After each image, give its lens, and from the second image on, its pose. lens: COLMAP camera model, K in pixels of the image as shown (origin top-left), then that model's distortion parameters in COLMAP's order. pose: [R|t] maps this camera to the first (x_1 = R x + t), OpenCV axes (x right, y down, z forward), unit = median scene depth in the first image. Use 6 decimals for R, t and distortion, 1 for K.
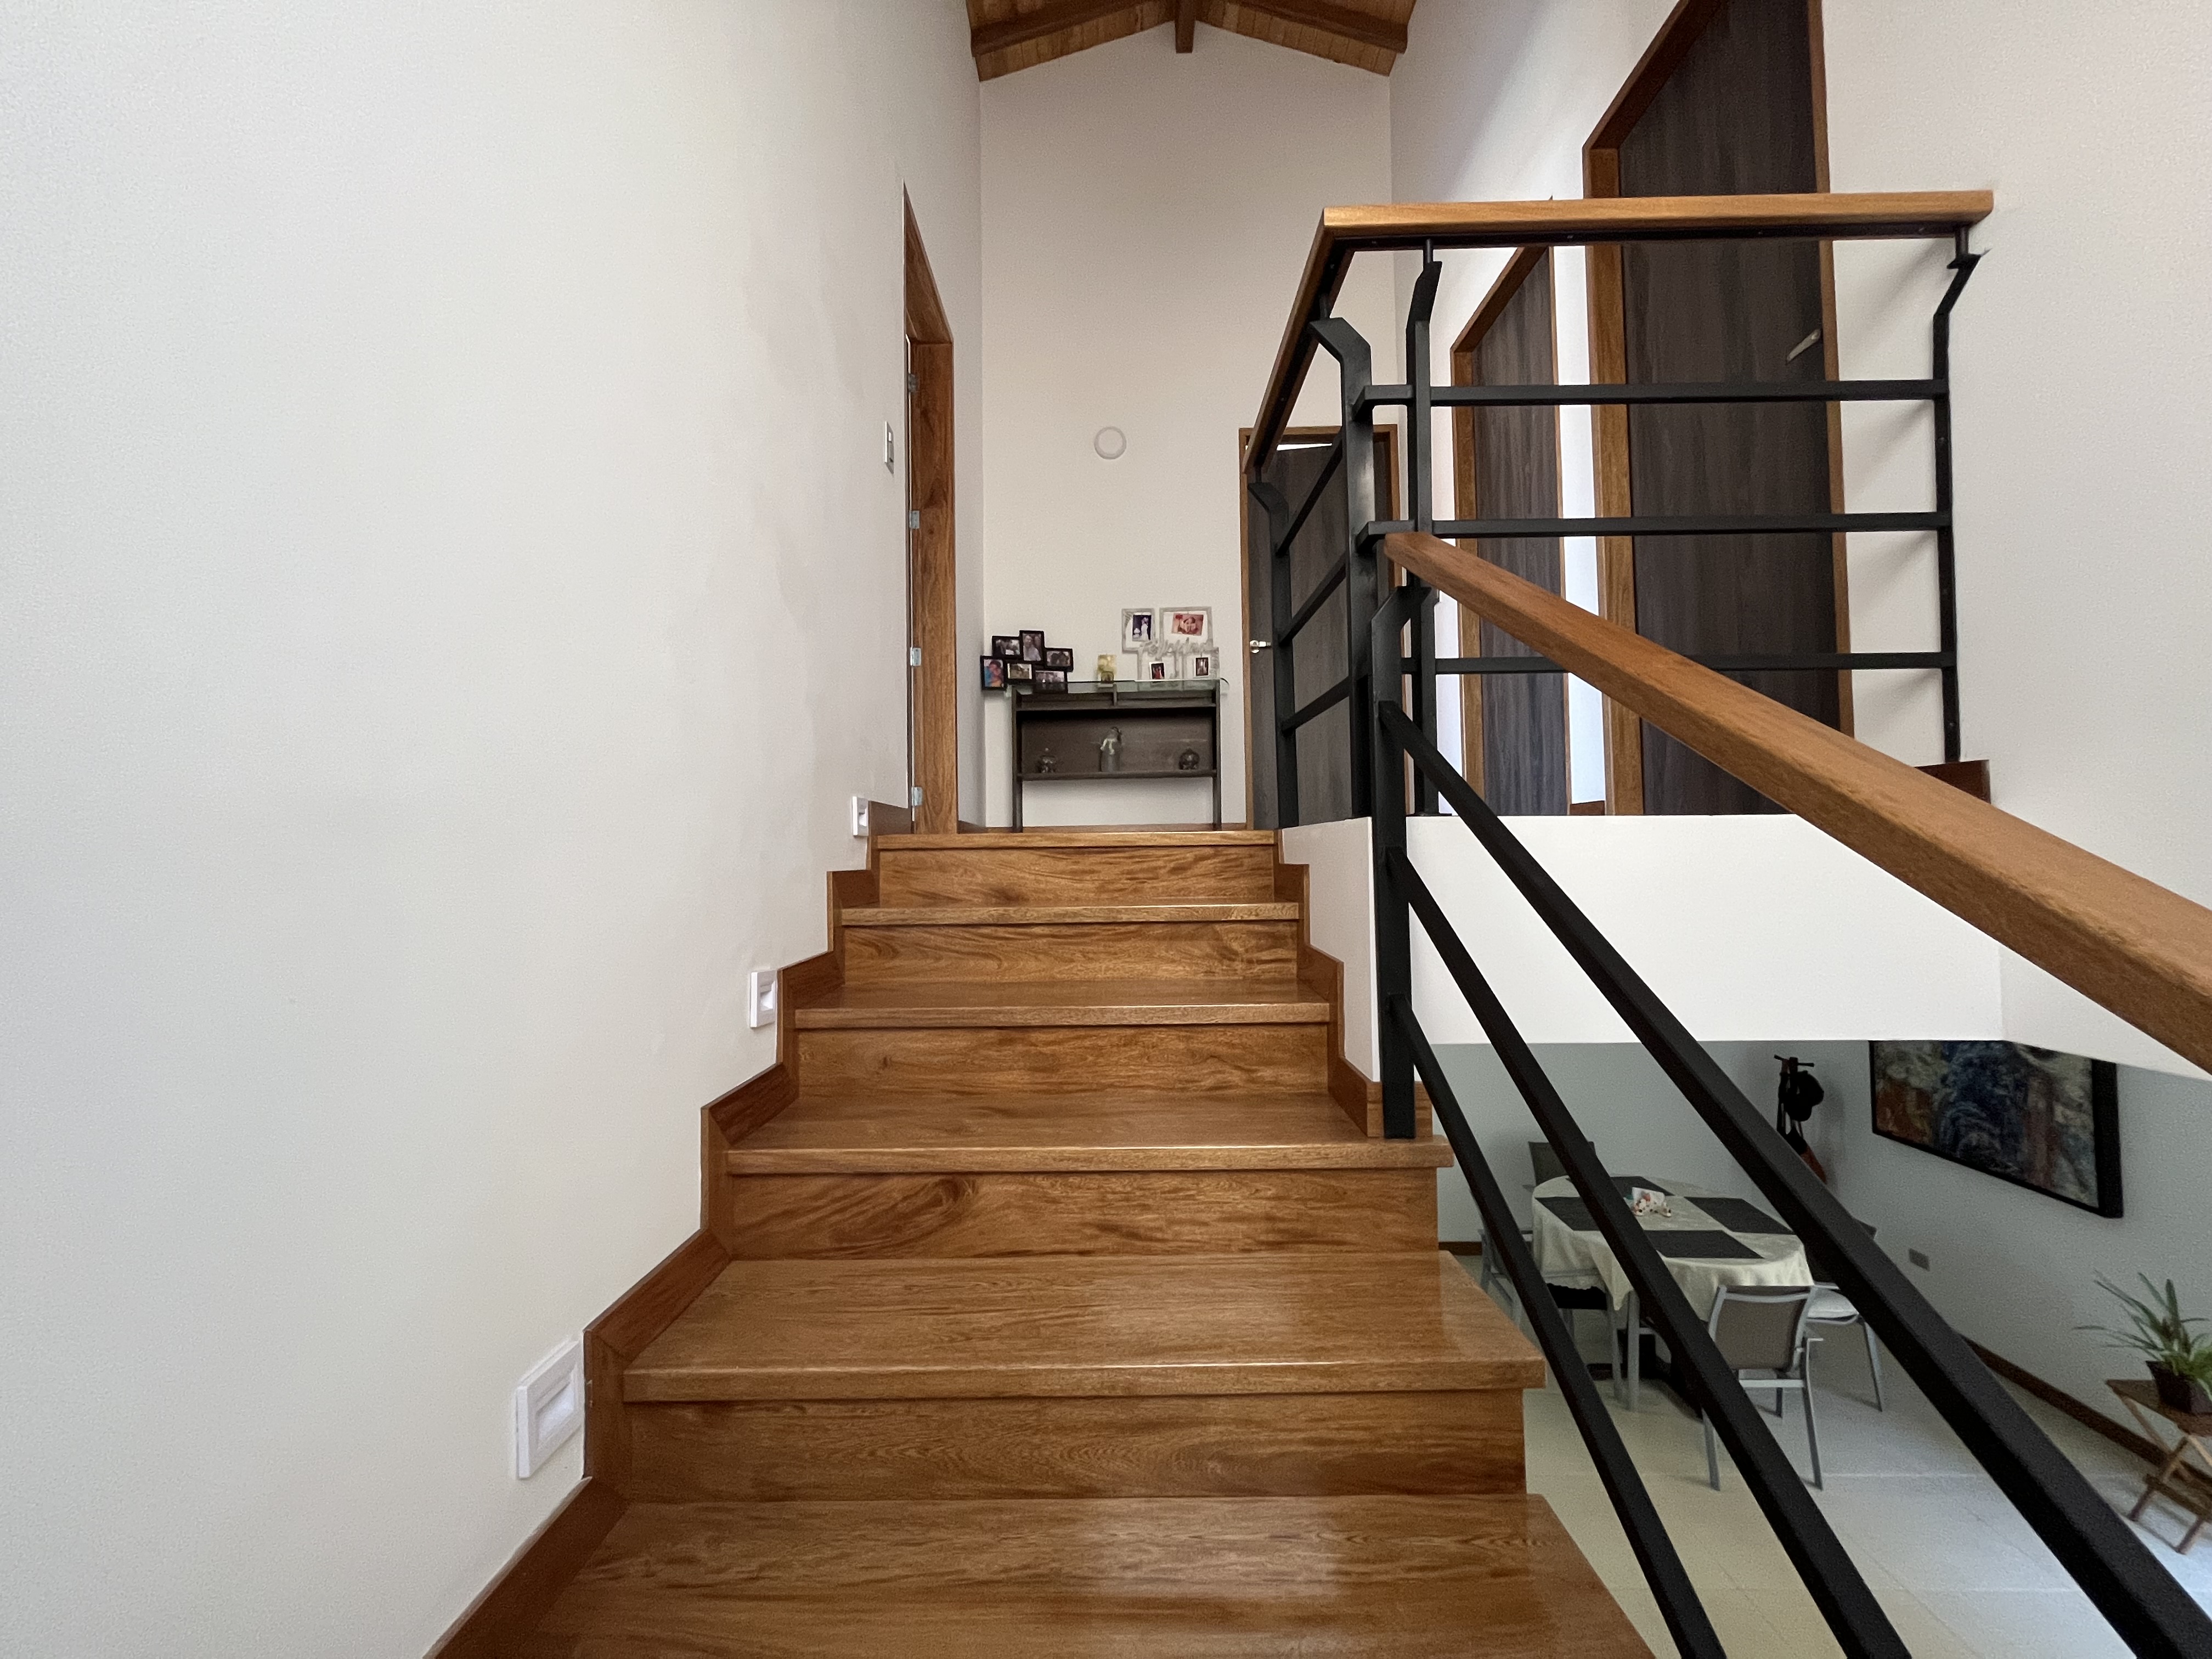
lens RADIAL K [[890.1, 0, 1095.7], [0, 890.1, 828.1], [0, 0, 1]] dist [-0.002913, 0.000348]
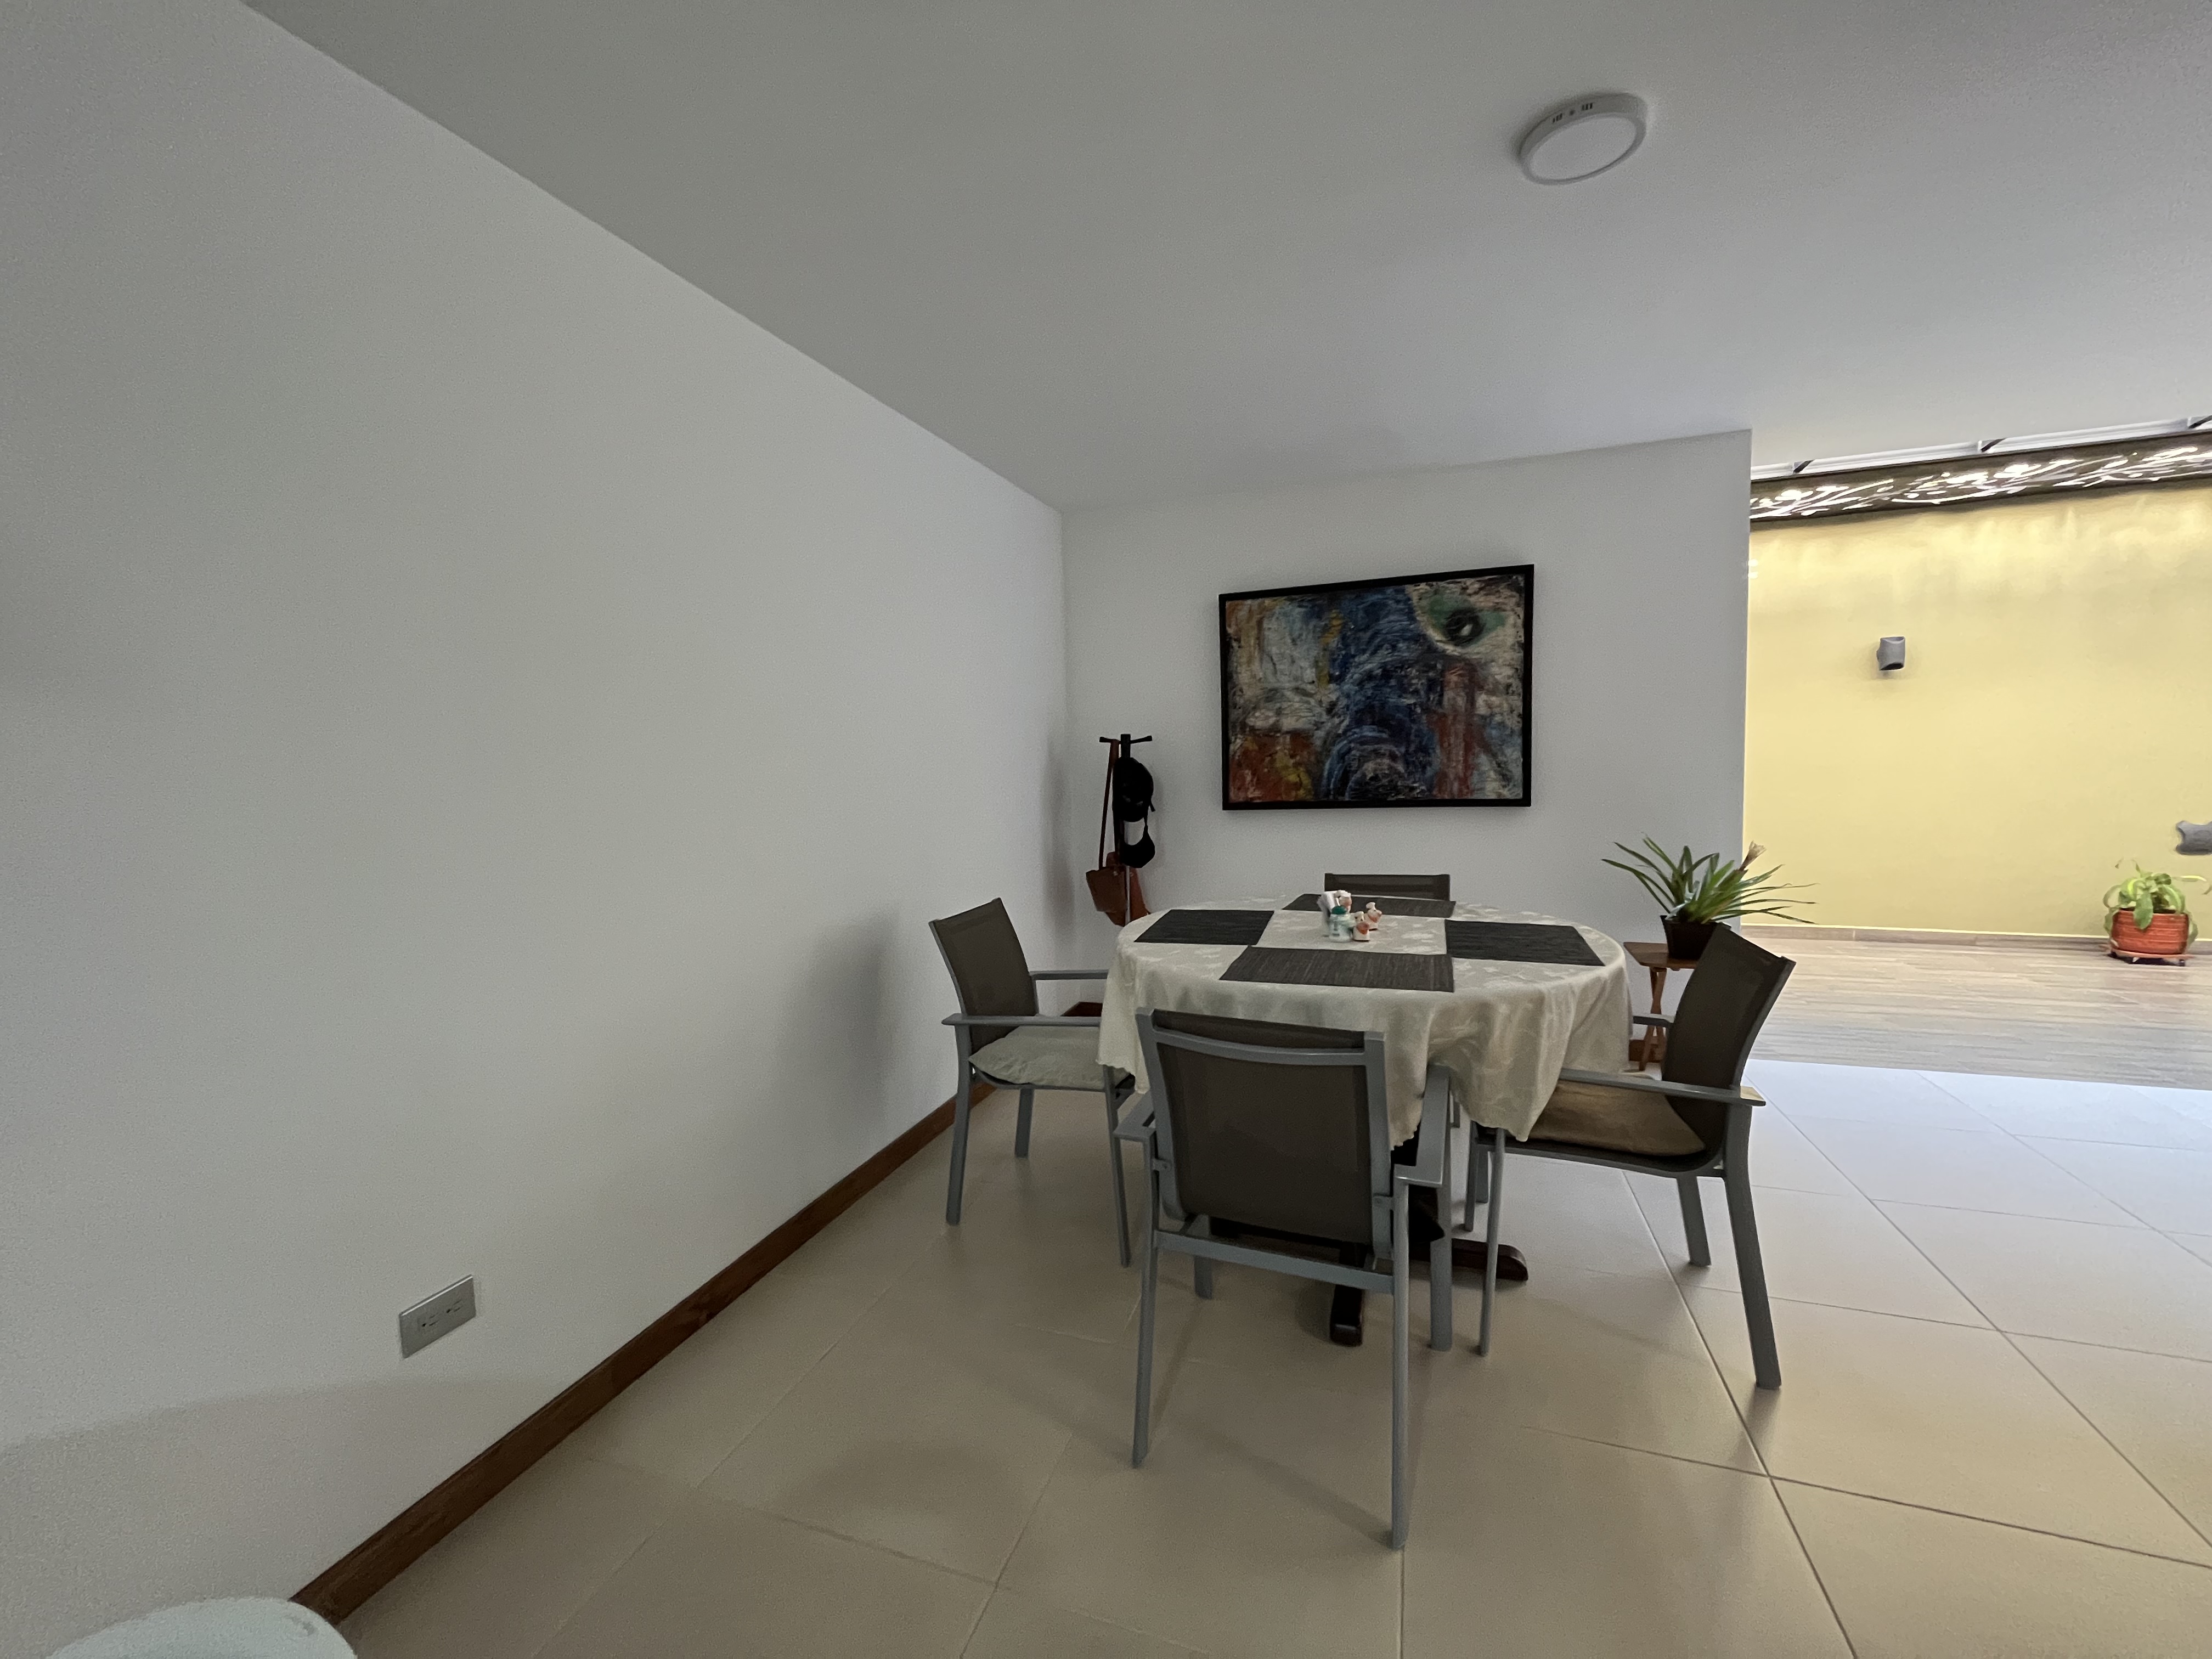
lens RADIAL K [[890.1, 0, 1098.0], [0, 890.1, 818.4], [0, 0, 1]] dist [-0.002913, 0.000348]
pose [[0.323412, -0.057018, 0.944539, 0.136102], [-0.004940, 0.998068, 0.061941, 0.344376], [-0.946245, -0.024699, 0.322506, 0.969614]]
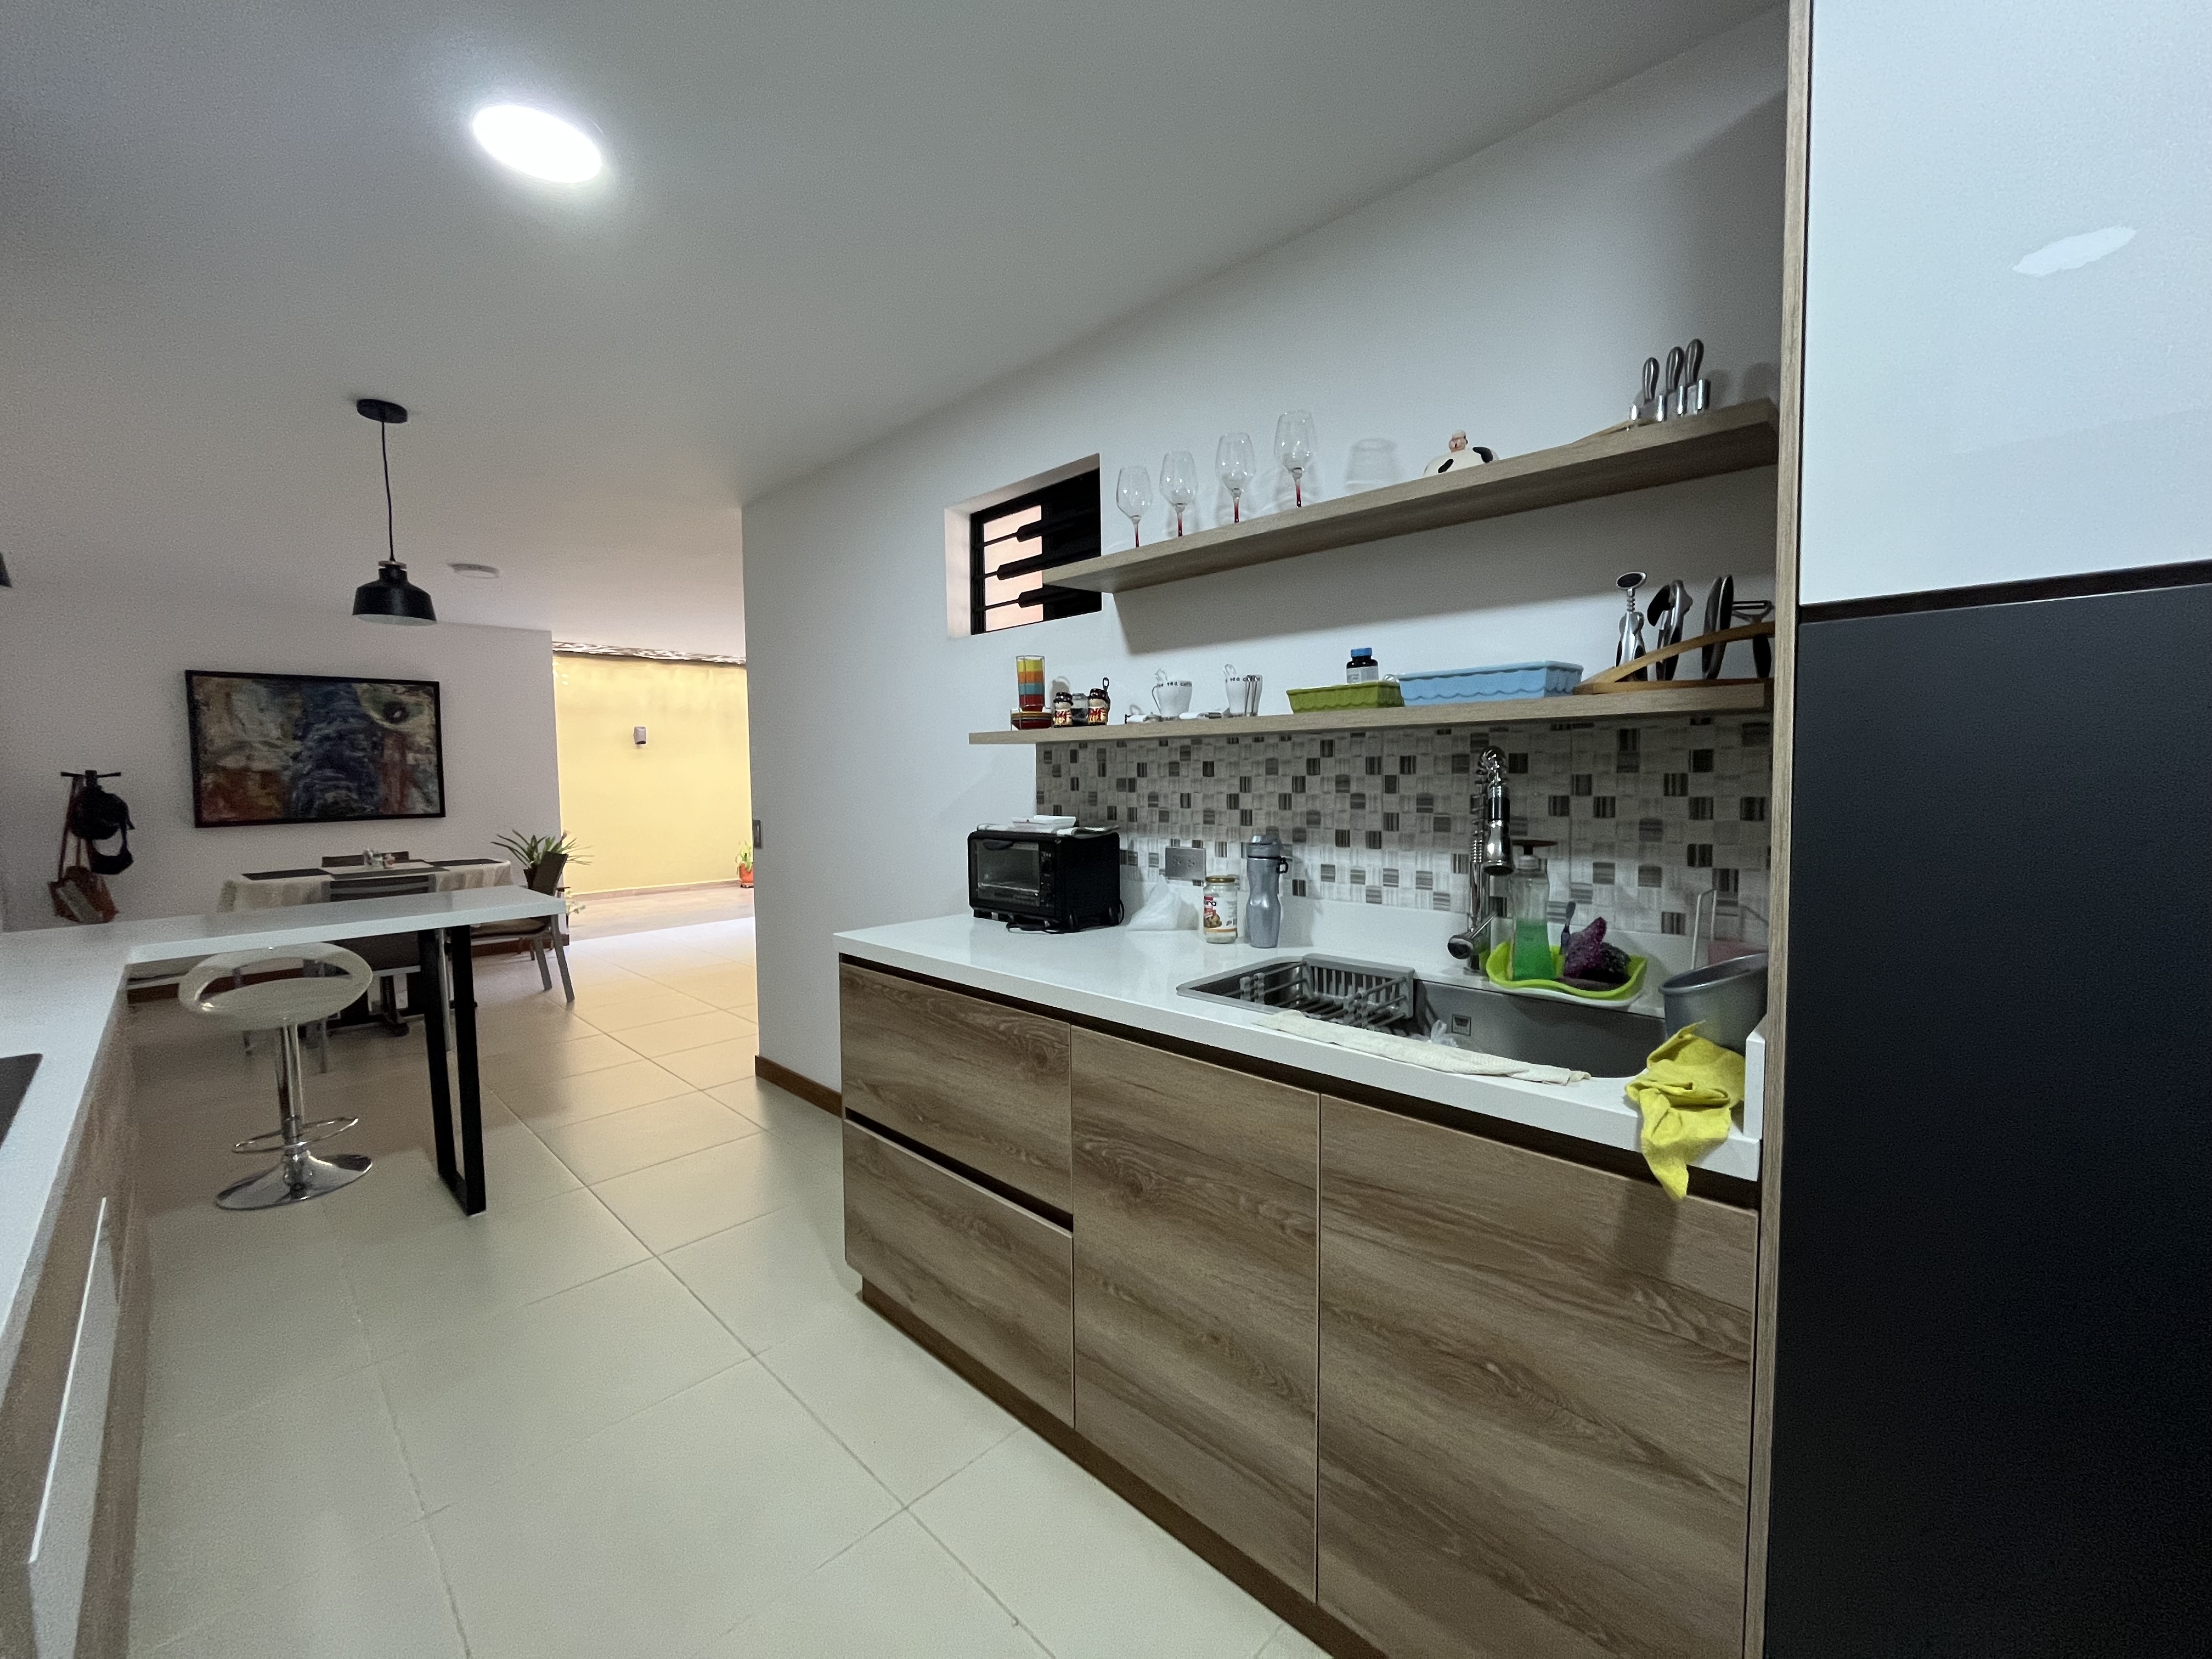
lens RADIAL K [[890.1, 0, 1095.9], [0, 890.1, 823.2], [0, 0, 1]] dist [-0.002913, 0.000348]
pose [[-0.727945, -0.010843, 0.685550, -0.673285], [0.007332, 0.999695, 0.023597, 0.364358], [-0.685596, 0.022204, -0.727643, 1.171841]]
